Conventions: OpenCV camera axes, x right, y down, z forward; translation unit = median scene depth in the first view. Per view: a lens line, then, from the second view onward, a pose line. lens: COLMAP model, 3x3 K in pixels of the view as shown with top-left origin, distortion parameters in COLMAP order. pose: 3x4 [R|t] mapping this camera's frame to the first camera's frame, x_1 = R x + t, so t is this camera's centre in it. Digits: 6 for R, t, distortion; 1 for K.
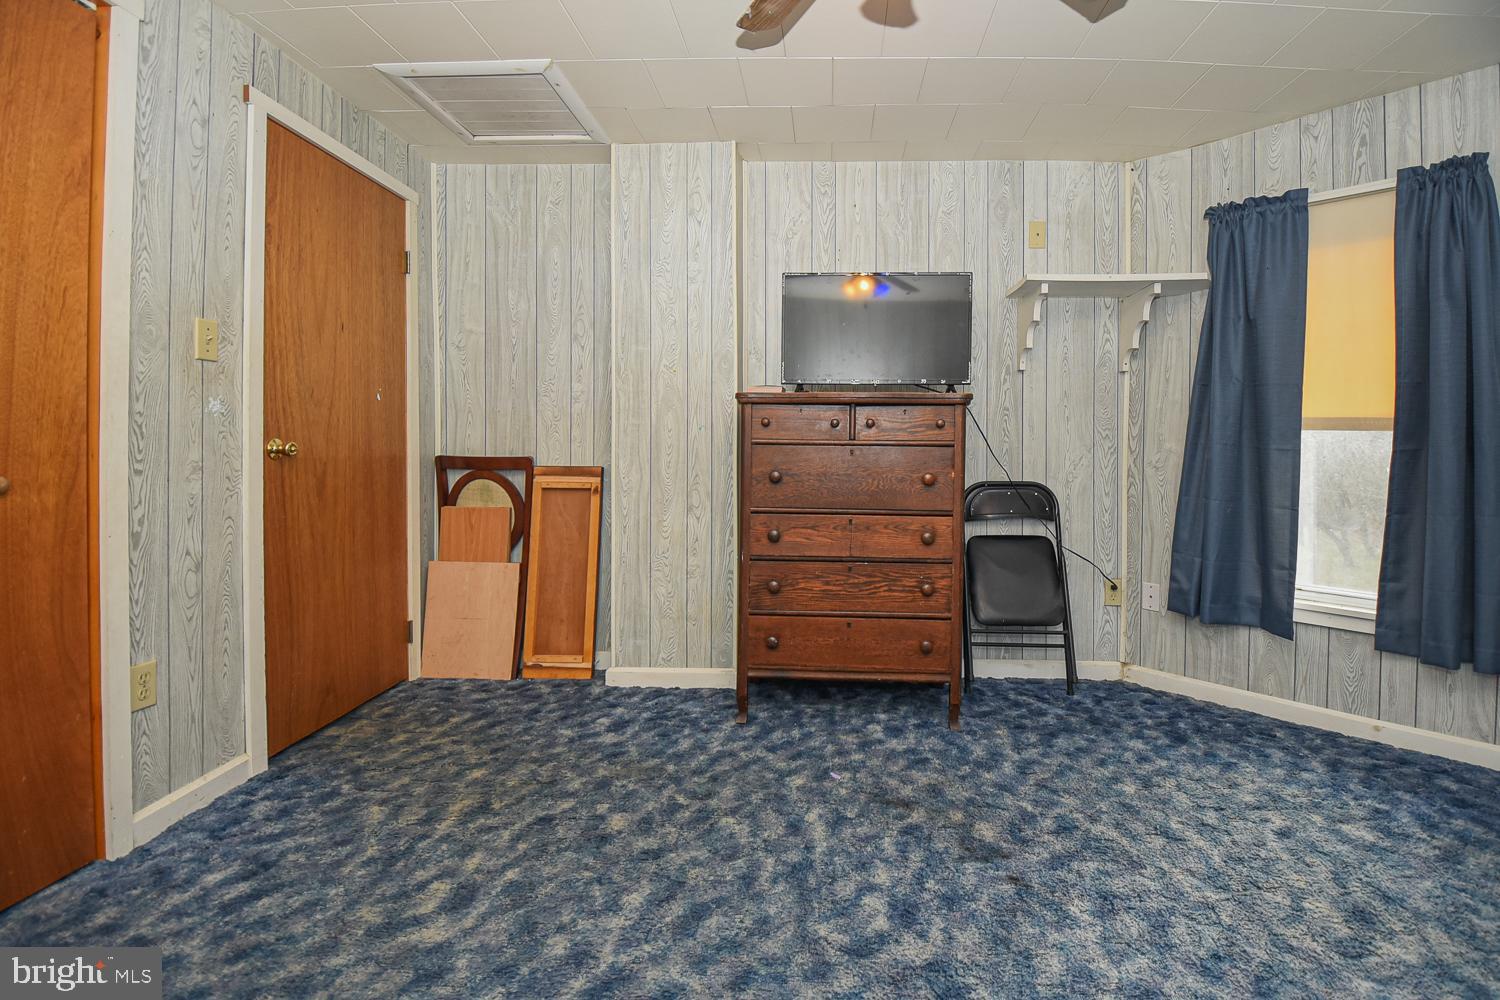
lens RADIAL K [[716.9, 0, 754.6], [0, 716.9, 469.2], [0, 0, 1]] dist [0.030367, -0.031703]
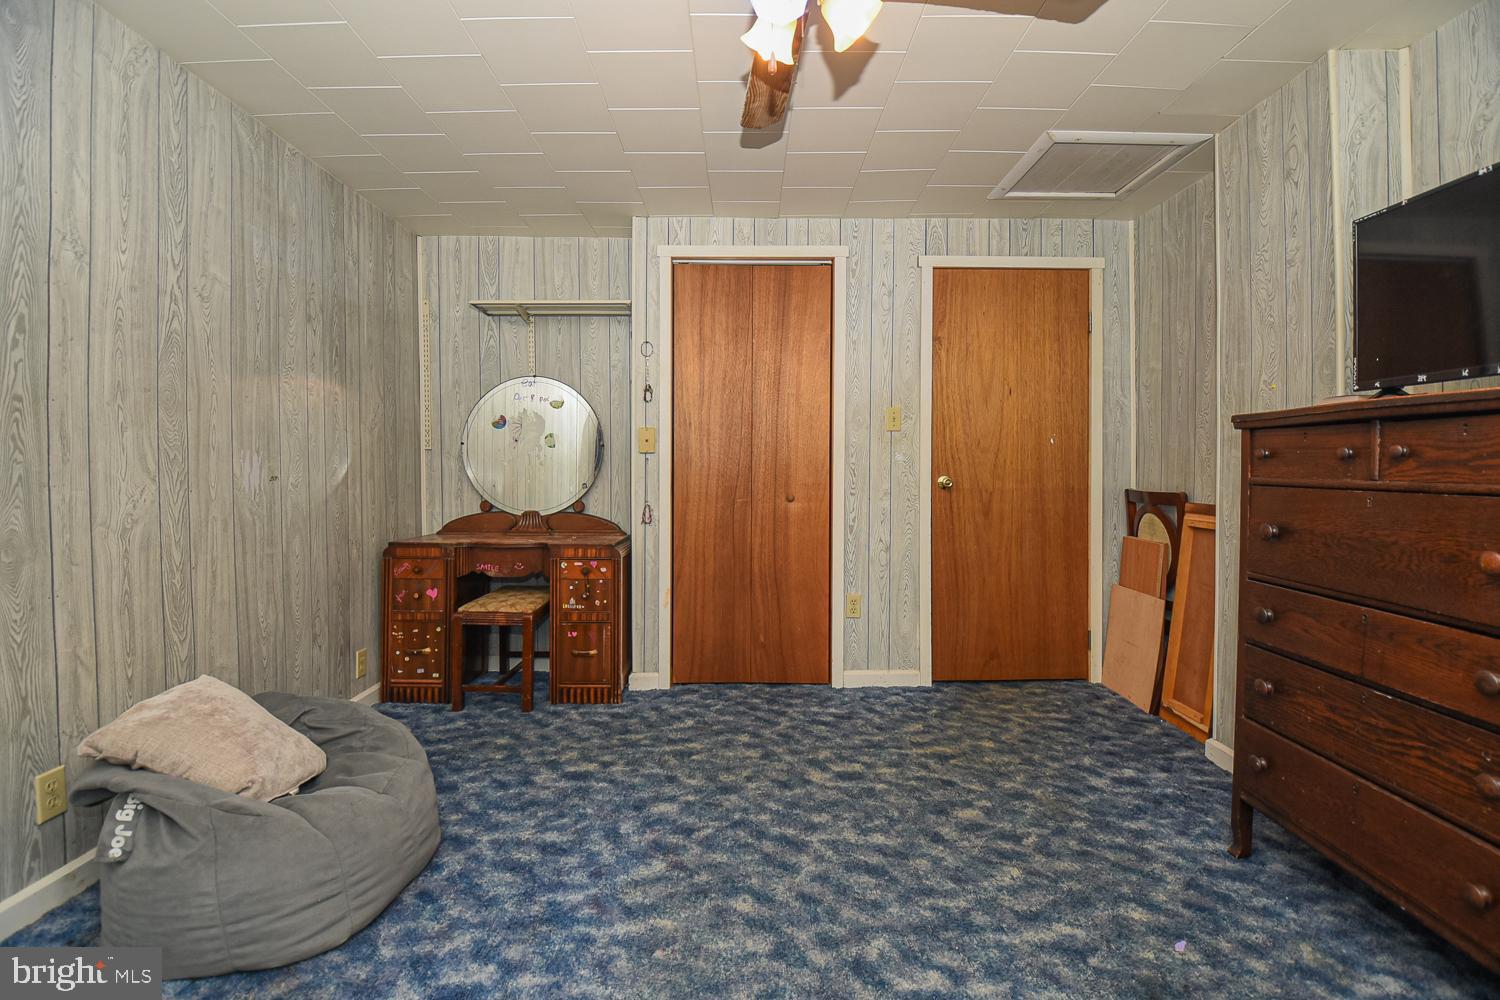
lens RADIAL K [[659.7, 0, 750.0], [0, 659.7, 500.0], [0, 0, 1]] dist [-0.001757, -0.013573]
pose [[0.052033, 0.041877, -0.997767, 0.683705], [-0.029308, 0.998754, 0.040390, -0.033703], [0.998215, 0.027141, 0.053195, 0.491759]]
